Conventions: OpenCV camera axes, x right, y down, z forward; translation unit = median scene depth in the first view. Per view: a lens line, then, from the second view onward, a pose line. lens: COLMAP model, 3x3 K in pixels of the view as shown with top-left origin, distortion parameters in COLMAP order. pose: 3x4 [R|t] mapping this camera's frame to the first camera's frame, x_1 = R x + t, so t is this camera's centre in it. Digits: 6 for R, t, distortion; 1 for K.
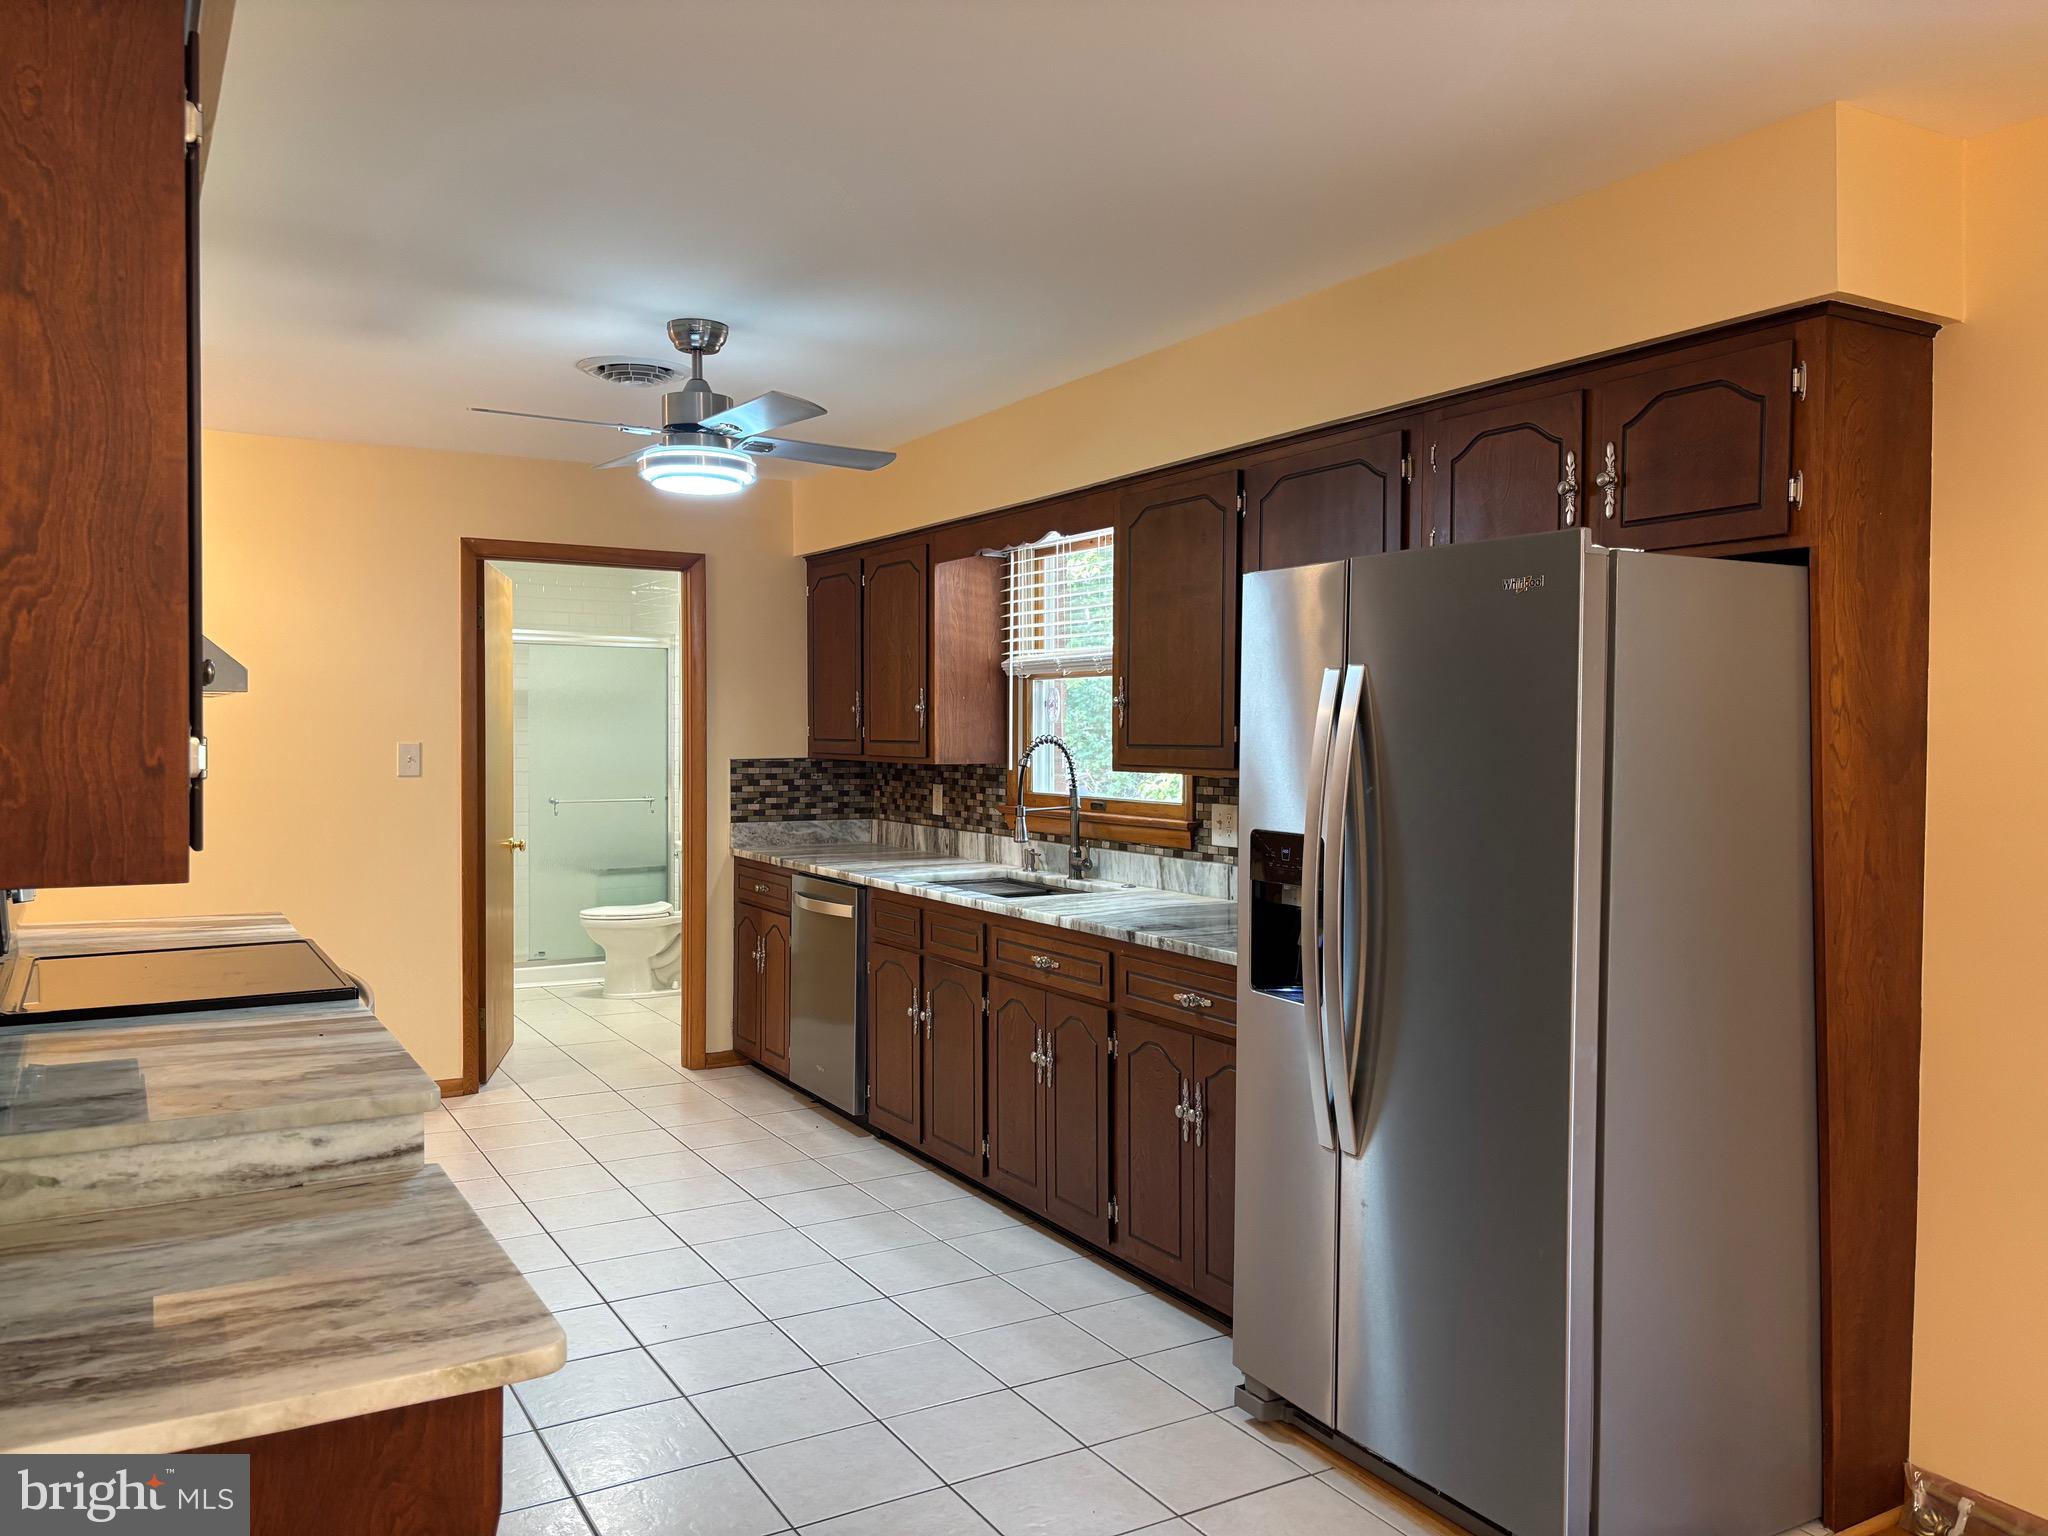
lens RADIAL K [[1545.1, 0, 1024.6], [0, 1545.1, 771.2], [0, 0, 1]] dist [0.044478, -0.057978]
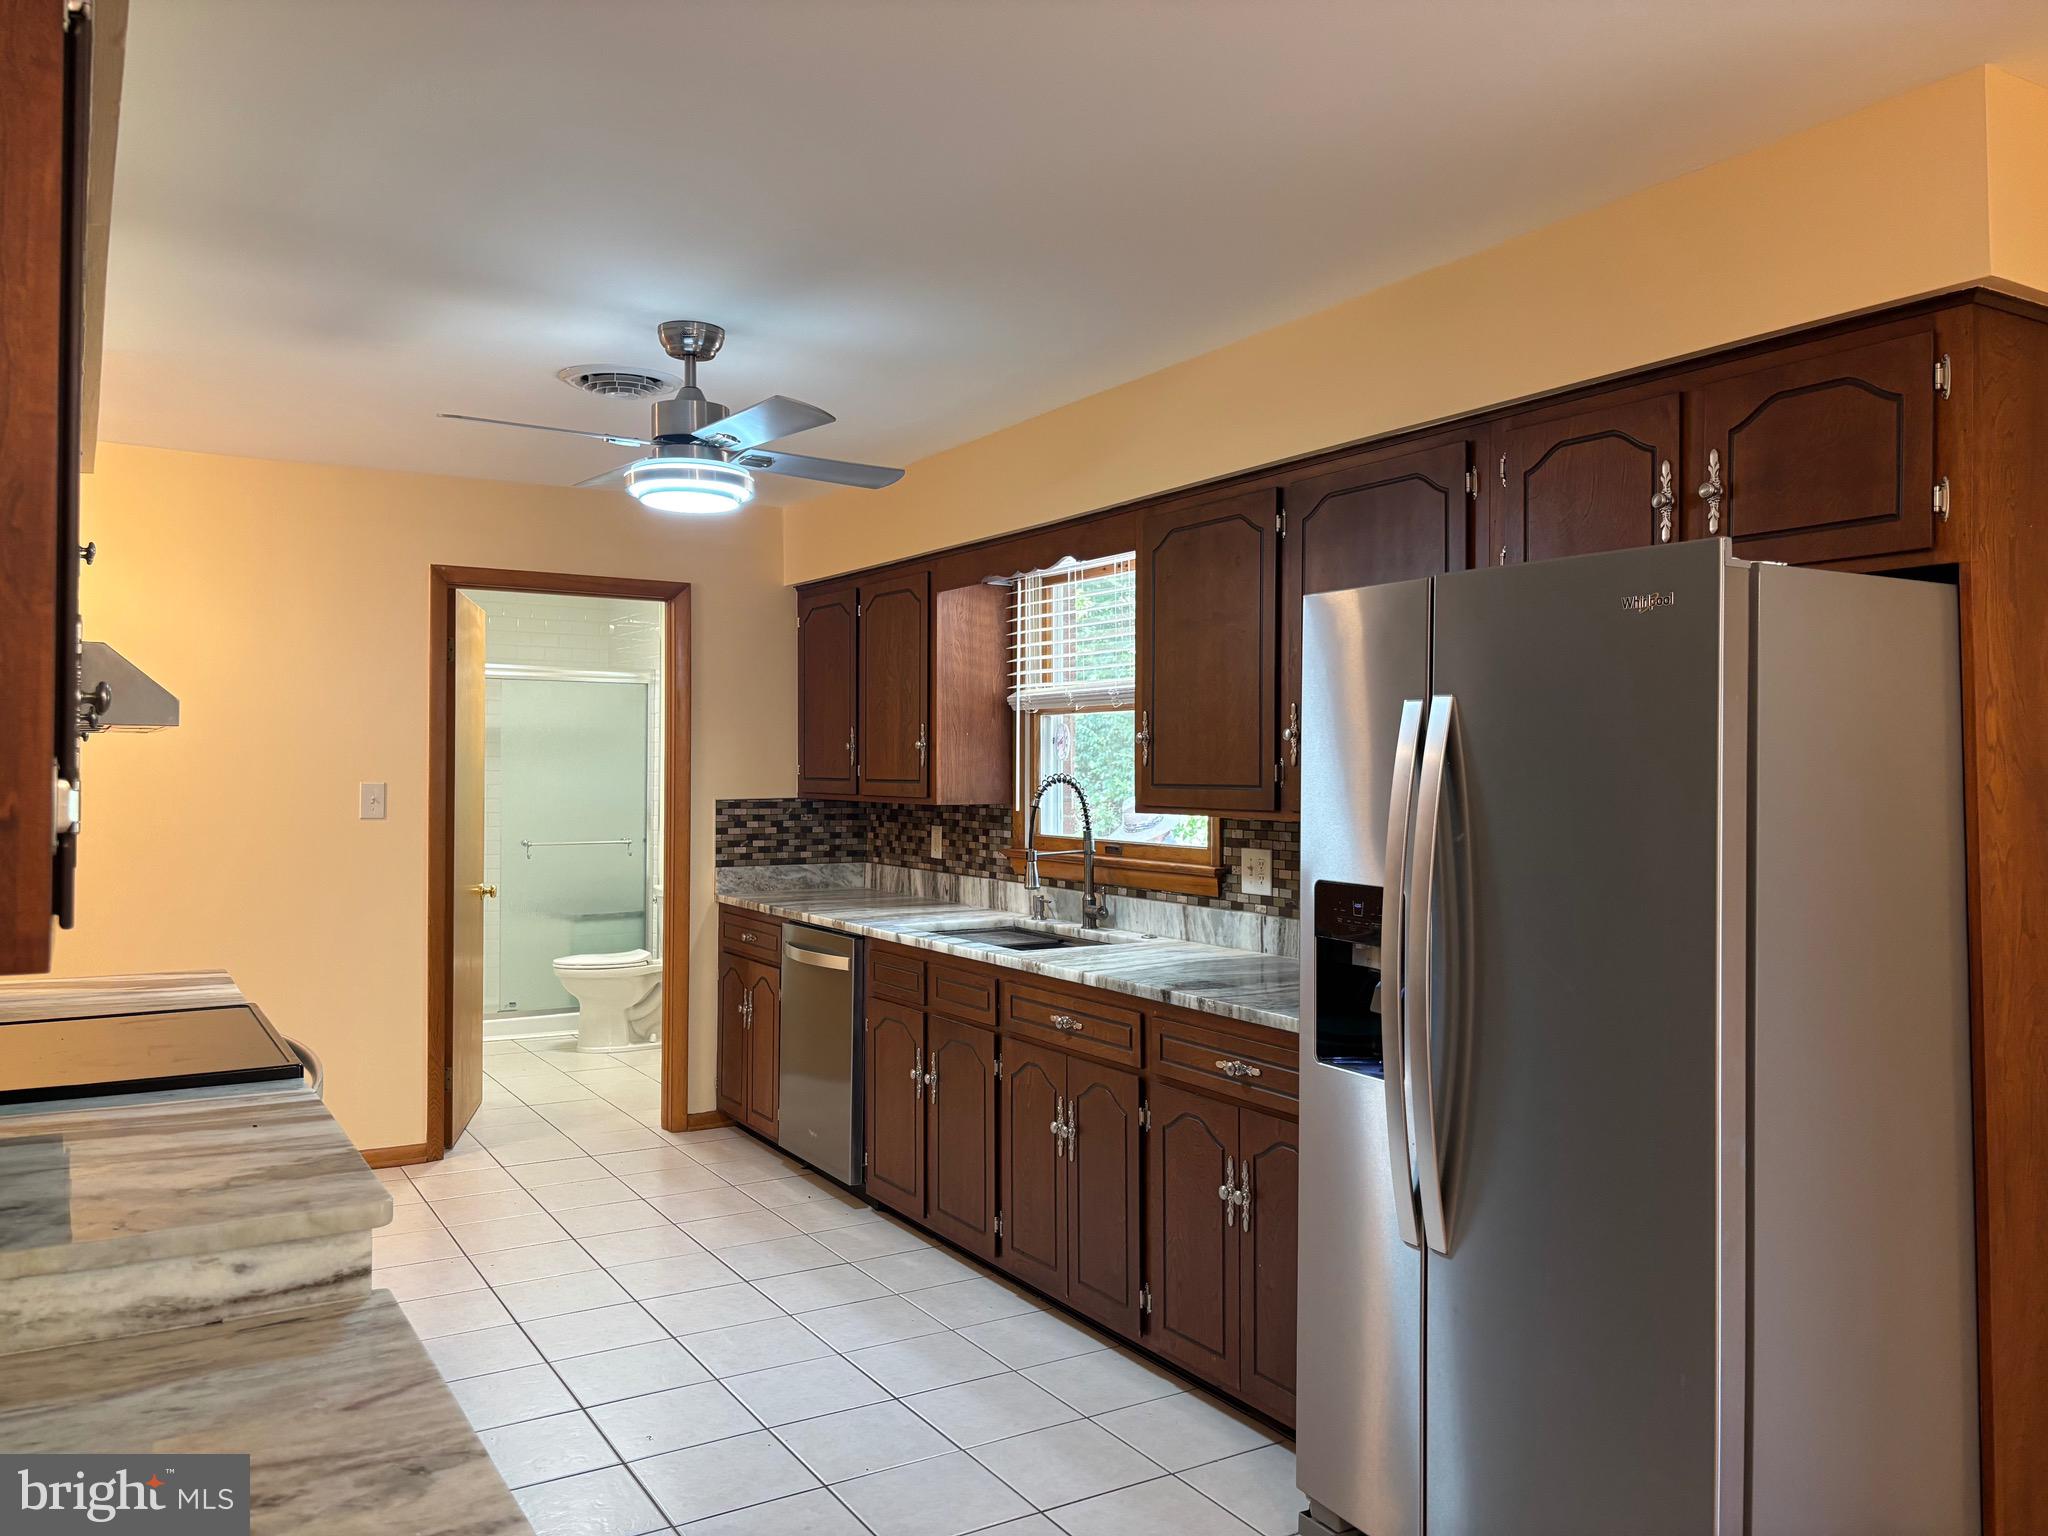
lens RADIAL K [[1544.3, 0, 1026.5], [0, 1544.3, 759.4], [0, 0, 1]] dist [0.041308, -0.063157]
pose [[0.999843, -0.000061, 0.017742, -0.033159], [0.000635, 0.999475, -0.032387, -0.003003], [-0.017731, 0.032393, 0.999318, 0.101453]]
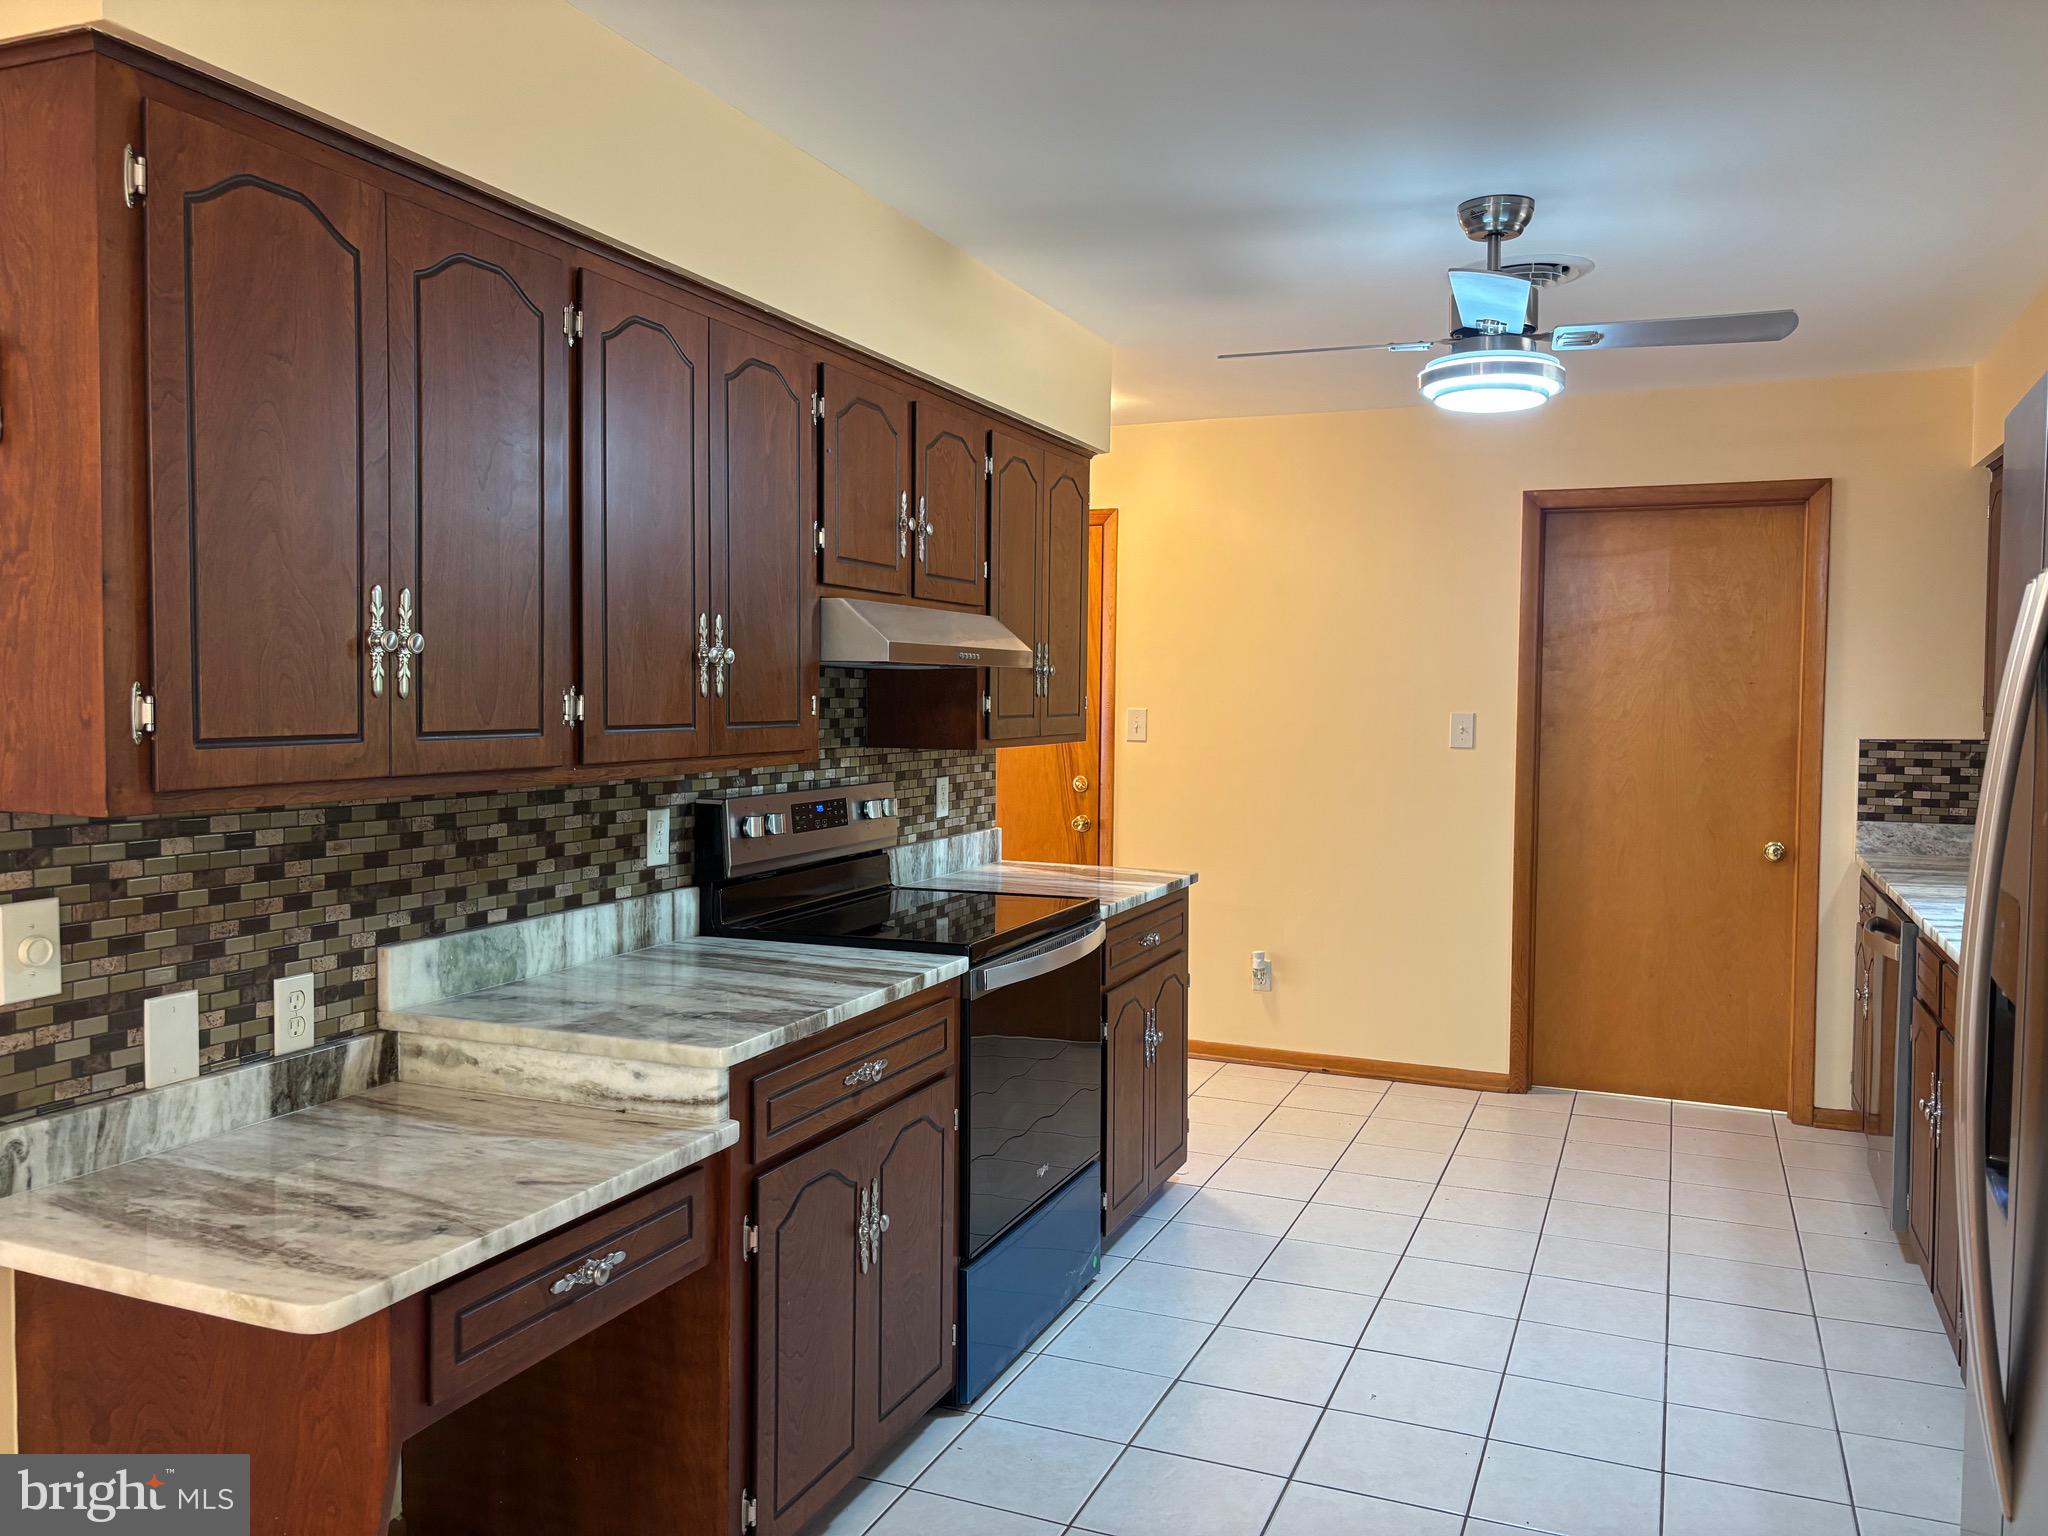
lens RADIAL K [[1560.9, 0, 1022.4], [0, 1560.9, 763.0], [0, 0, 1]] dist [0.012175, 0.007560]
pose [[0.597590, 0.037501, -0.800924, 0.360951], [-0.027427, 0.999277, 0.026324, -0.009199], [0.801332, 0.006236, 0.598187, 0.358563]]
